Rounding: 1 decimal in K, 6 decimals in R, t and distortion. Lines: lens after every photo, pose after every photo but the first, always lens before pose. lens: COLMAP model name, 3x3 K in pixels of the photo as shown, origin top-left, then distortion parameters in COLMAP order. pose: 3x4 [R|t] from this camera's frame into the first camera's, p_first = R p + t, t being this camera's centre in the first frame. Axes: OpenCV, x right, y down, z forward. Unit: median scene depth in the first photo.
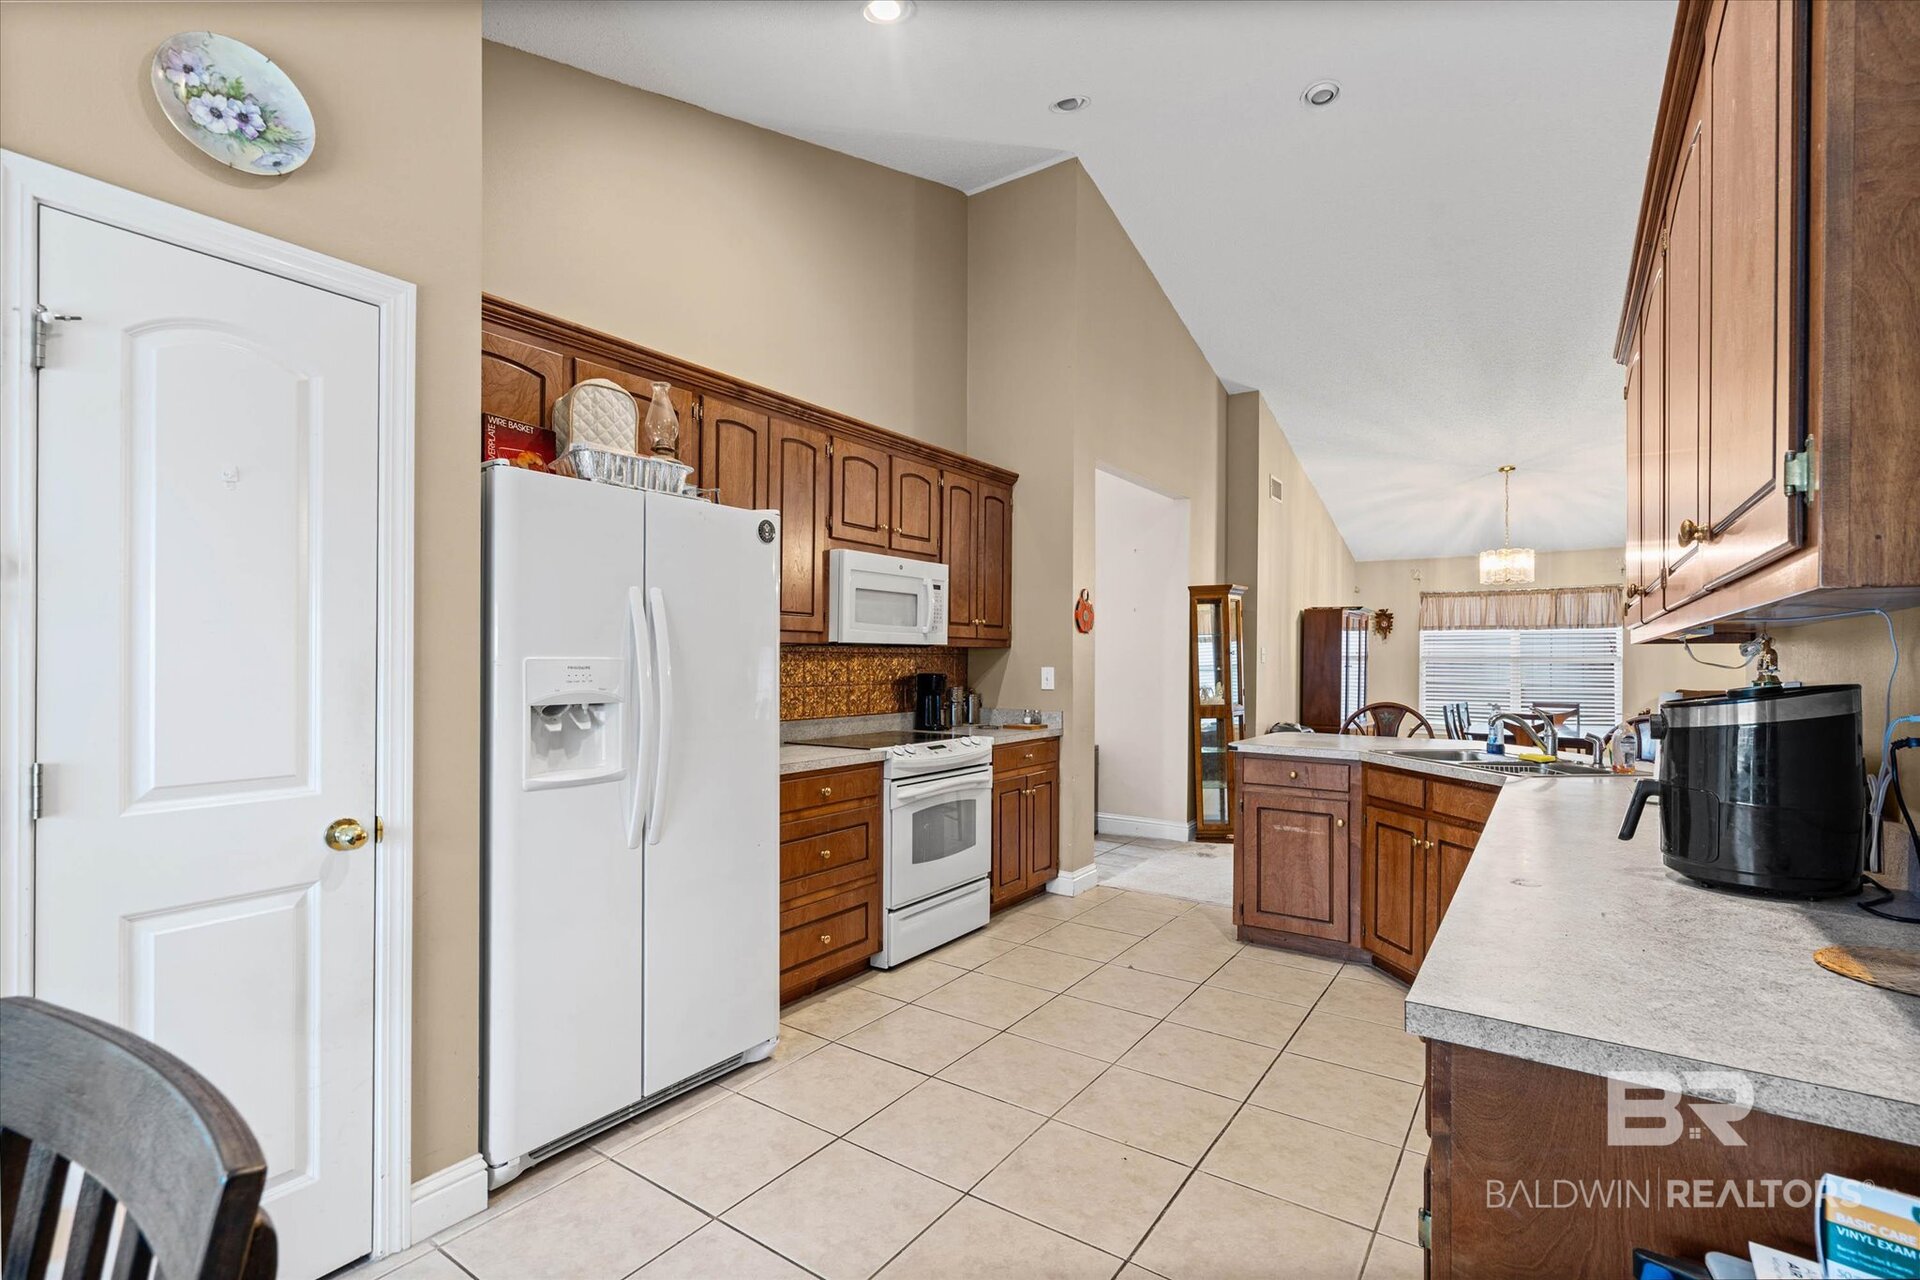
lens RADIAL K [[874.8, 0, 956.9], [0, 874.8, 653.3], [0, 0, 1]] dist [0.002010, 0.000086]
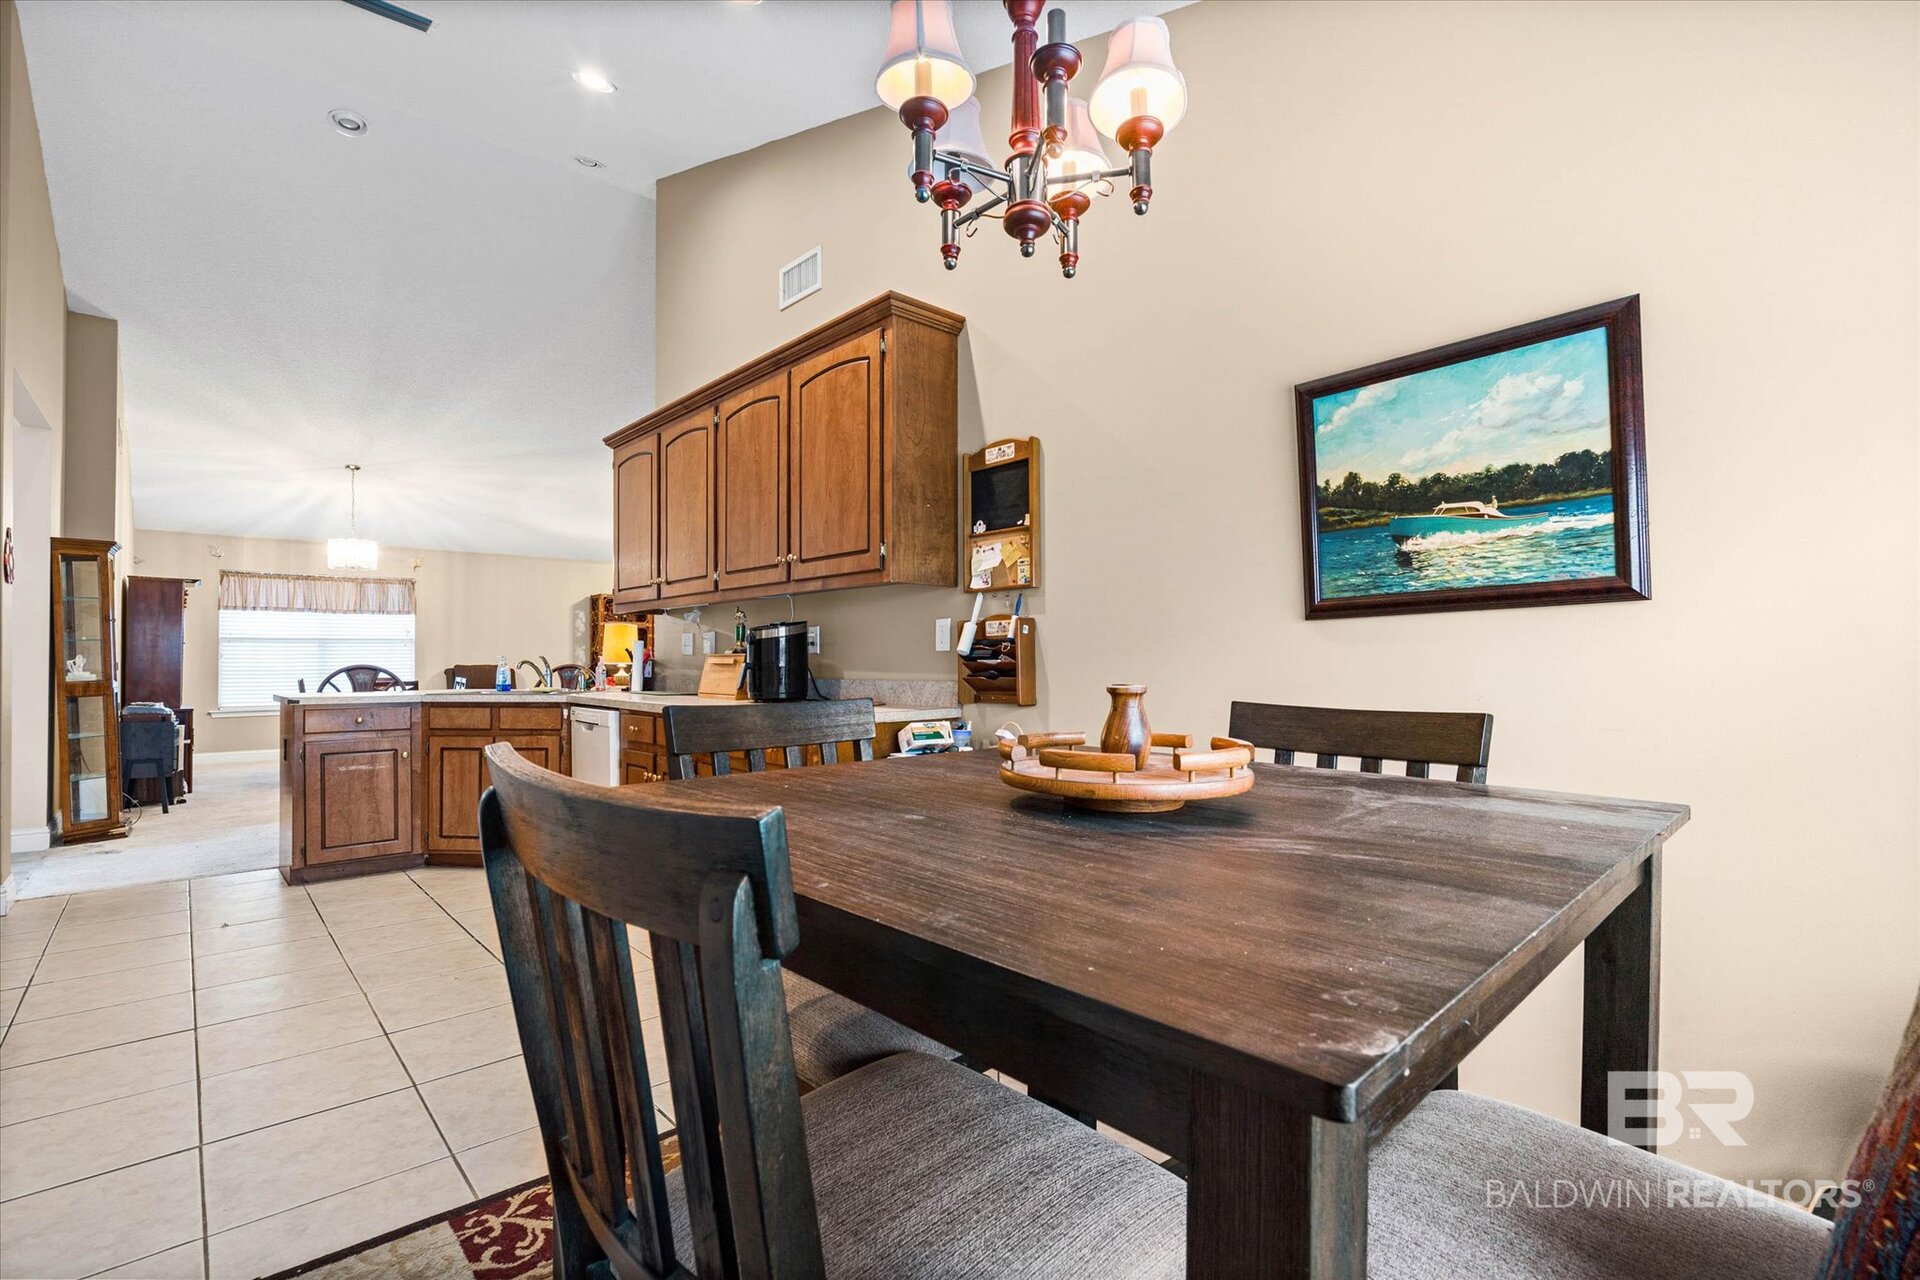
lens RADIAL K [[874.8, 0, 956.9], [0, 874.8, 653.3], [0, 0, 1]] dist [0.002010, 0.000086]
pose [[0.232861, 0.000454, 0.972510, -0.533233], [-0.001903, 0.999998, -0.000011, 0.049264], [-0.972508, -0.001848, 0.232862, -0.023901]]
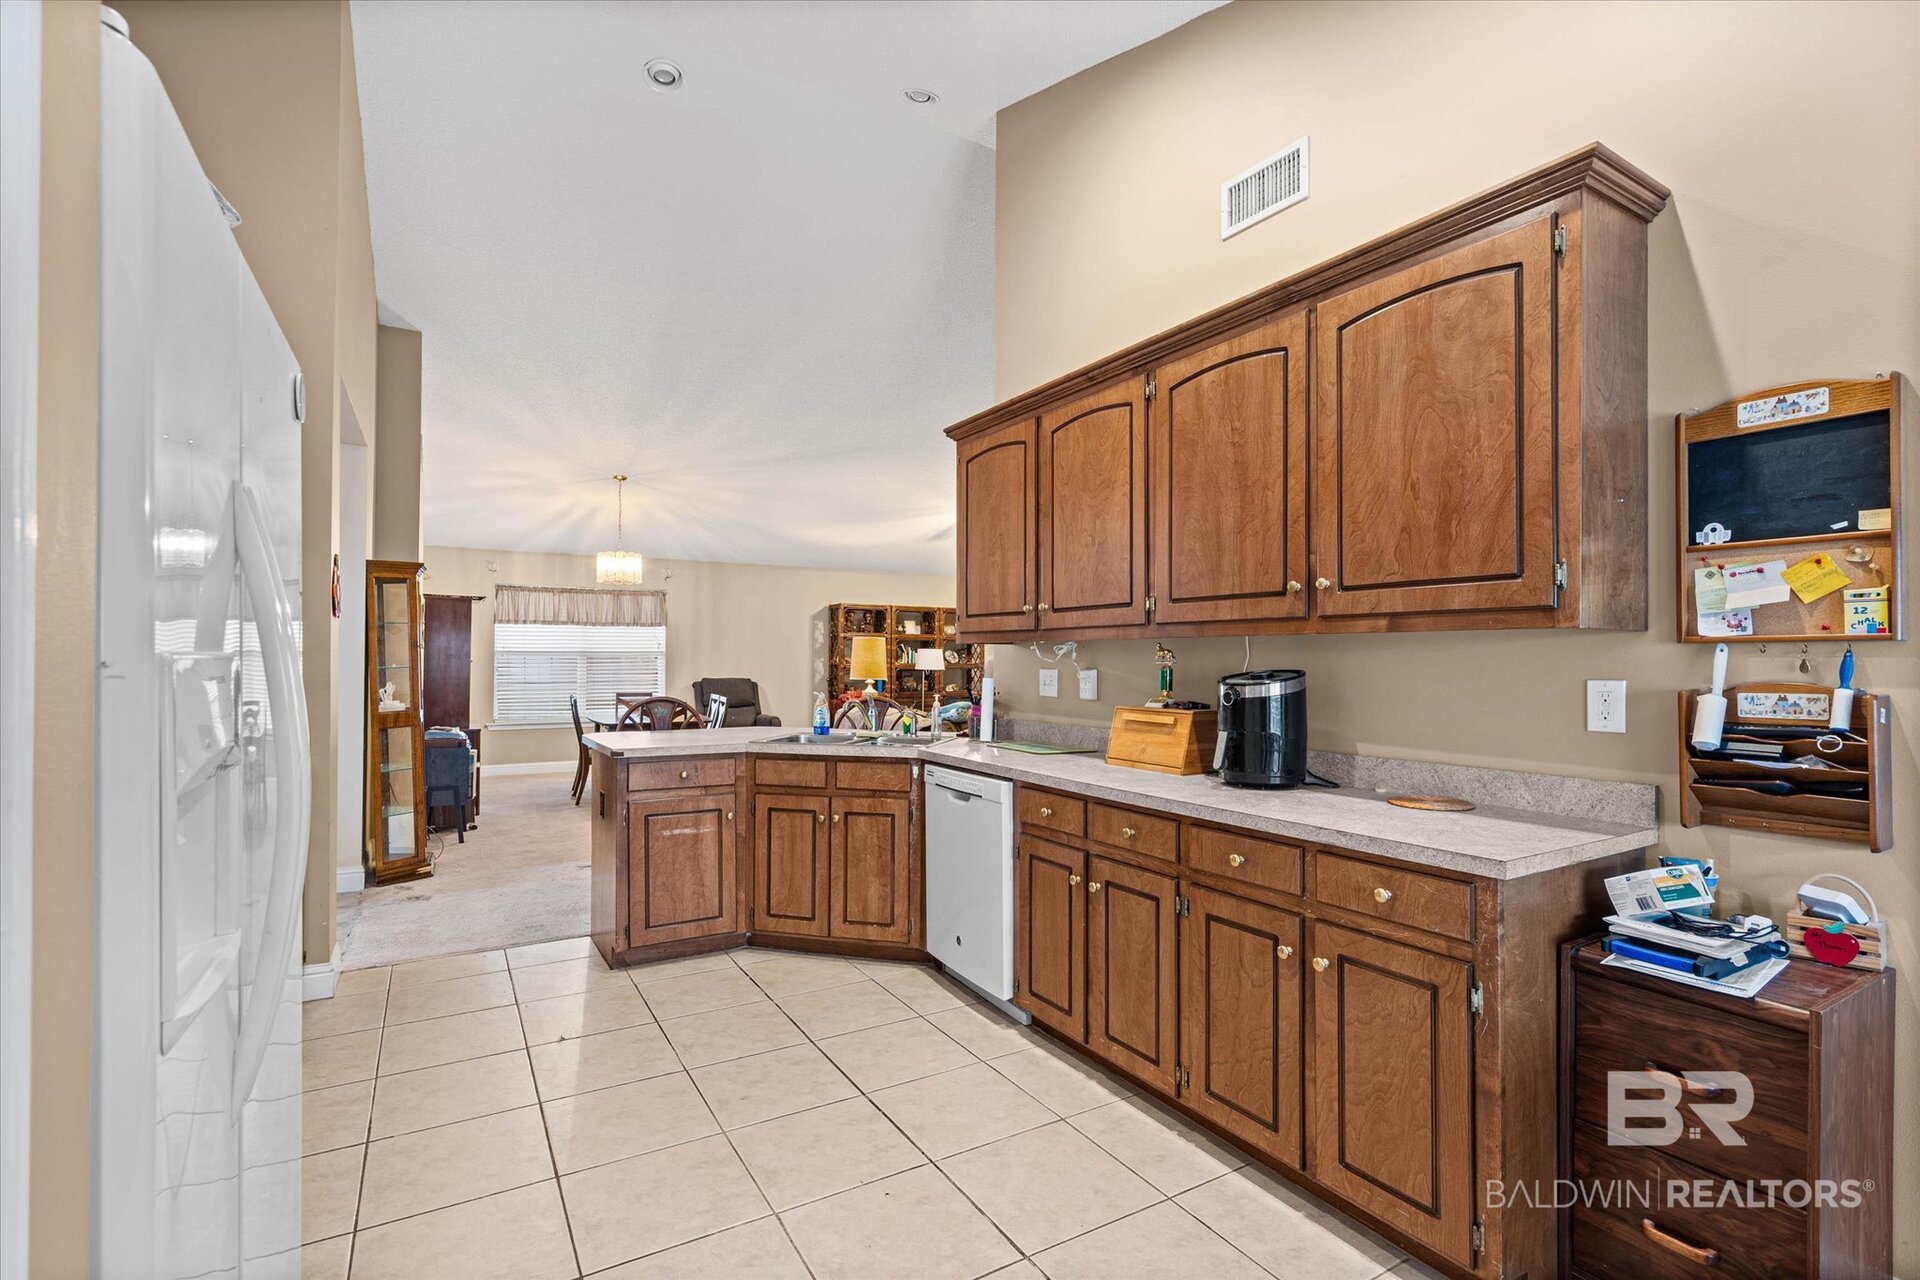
lens RADIAL K [[882.2, 0, 957.0], [0, 882.2, 654.9], [0, 0, 1]] dist [-0.004240, 0.000087]
pose [[0.413474, -0.001186, 0.910515, -0.363241], [-0.007064, 0.999965, 0.004510, 0.001064], [-0.910489, -0.008296, 0.413451, 0.321420]]
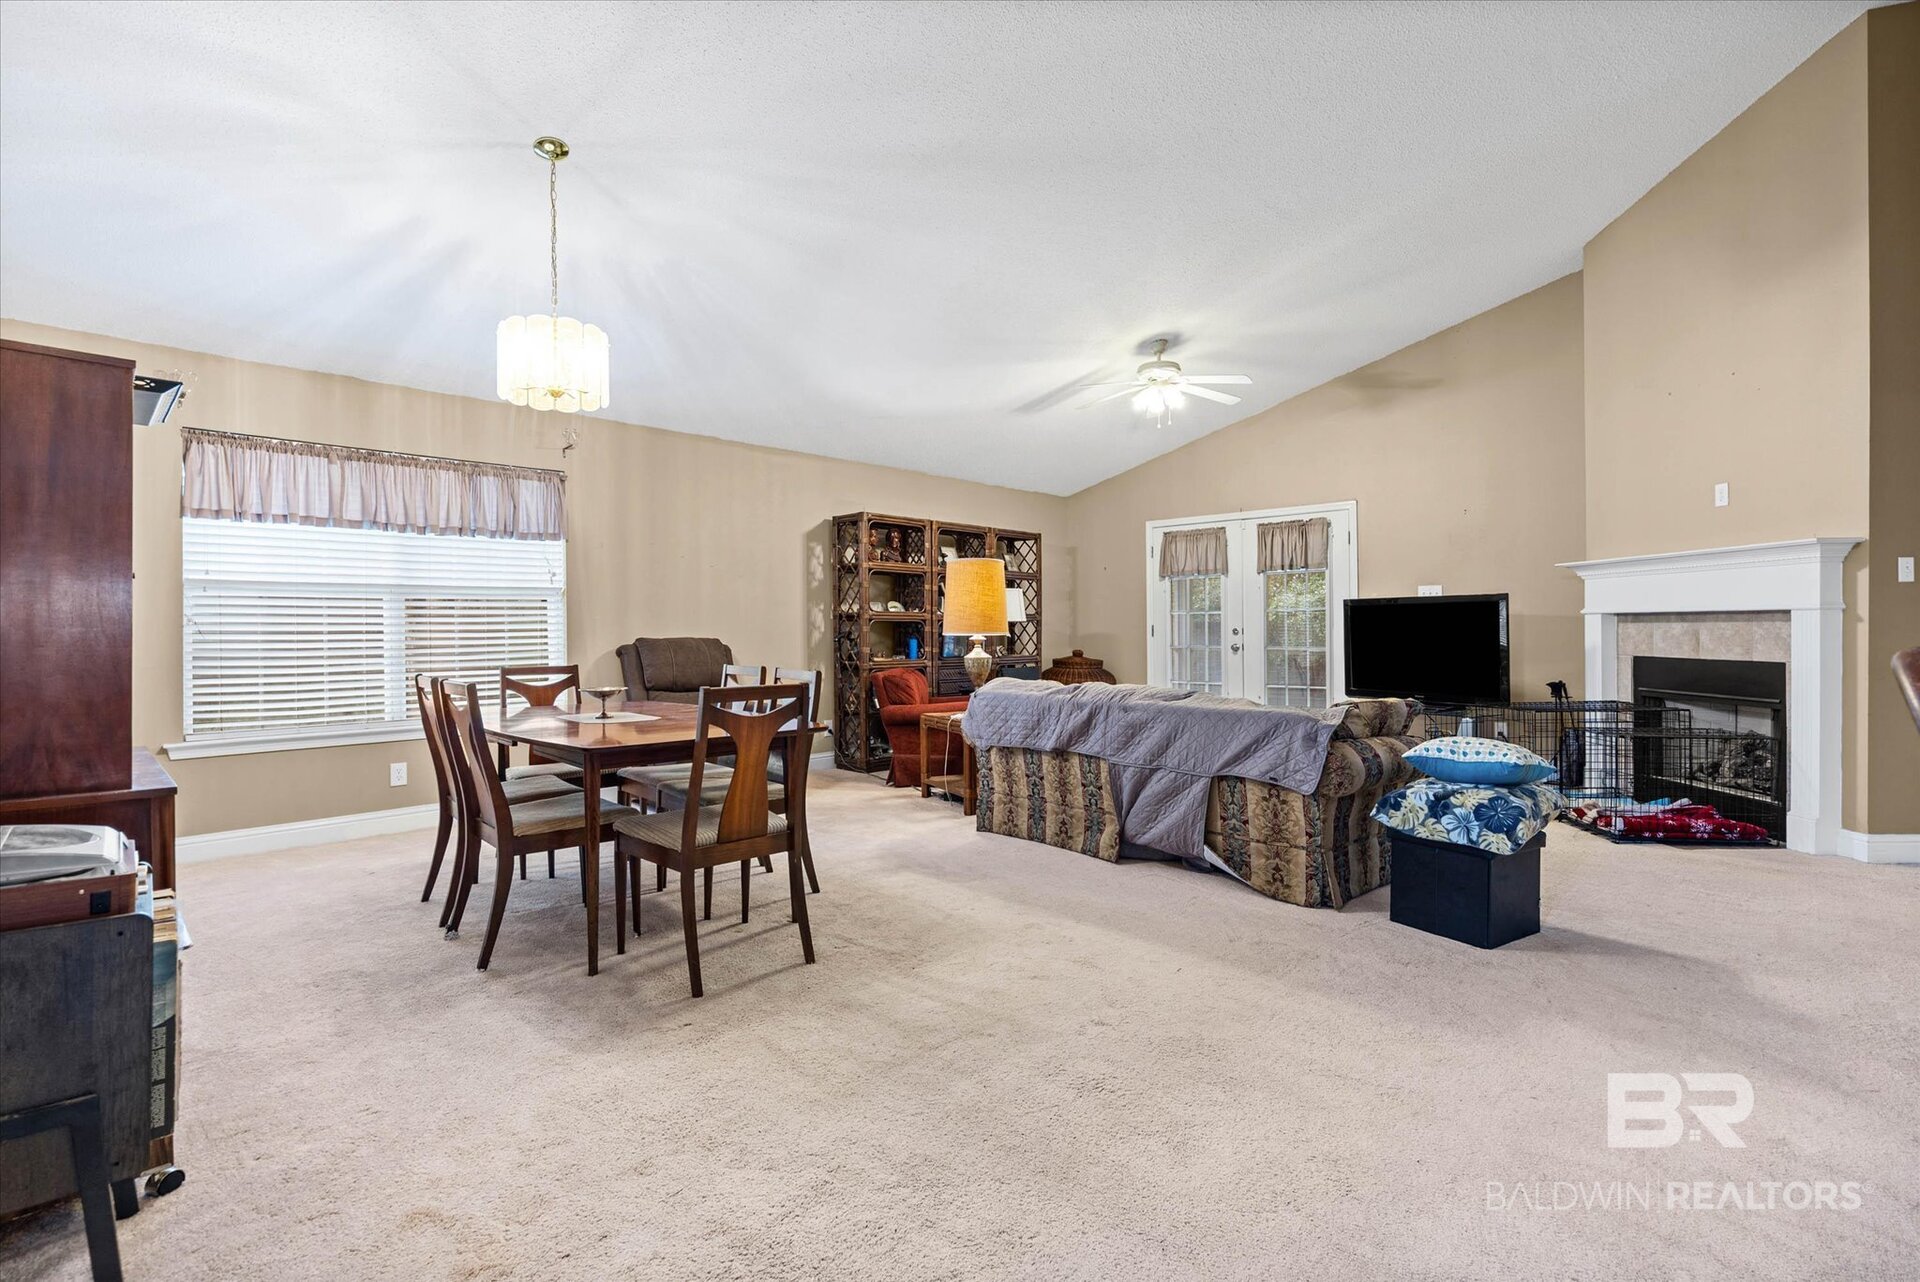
lens RADIAL K [[880.1, 0, 954.4], [0, 880.1, 635.4], [0, 0, 1]] dist [-0.002183, -0.000015]
pose [[0.158761, -0.013204, 0.987229, 0.409165], [0.003263, 0.999912, 0.012848, 0.066316], [-0.987312, 0.001182, 0.158791, 1.382405]]
